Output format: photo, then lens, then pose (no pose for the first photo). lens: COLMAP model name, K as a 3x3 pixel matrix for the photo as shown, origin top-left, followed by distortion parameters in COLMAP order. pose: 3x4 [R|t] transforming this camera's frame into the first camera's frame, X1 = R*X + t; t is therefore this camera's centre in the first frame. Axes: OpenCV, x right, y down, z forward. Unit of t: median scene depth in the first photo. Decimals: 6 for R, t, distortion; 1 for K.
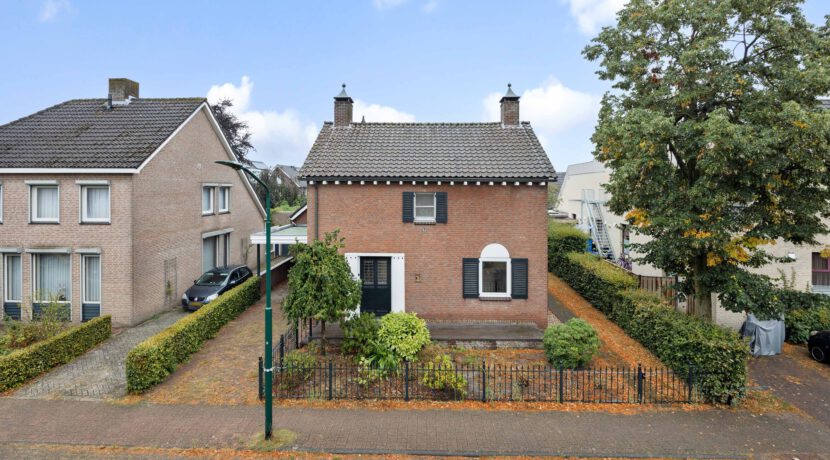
lens RADIAL K [[386.4, 0, 396.8], [0, 386.4, 194.1], [0, 0, 1]] dist [-0.008037, -0.000097]
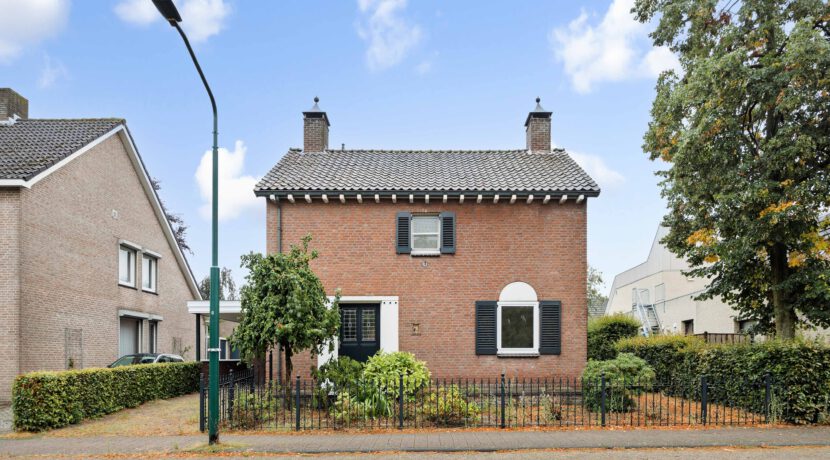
lens RADIAL K [[525.8, 0, 413.0], [0, 525.8, 363.3], [0, 0, 1]] dist [-0.003928, -0.001135]
pose [[0.998817, 0.001970, 0.048597, -0.000378], [-0.002097, 0.999995, 0.002564, 0.283711], [-0.048591, -0.002663, 0.998815, -0.014785]]
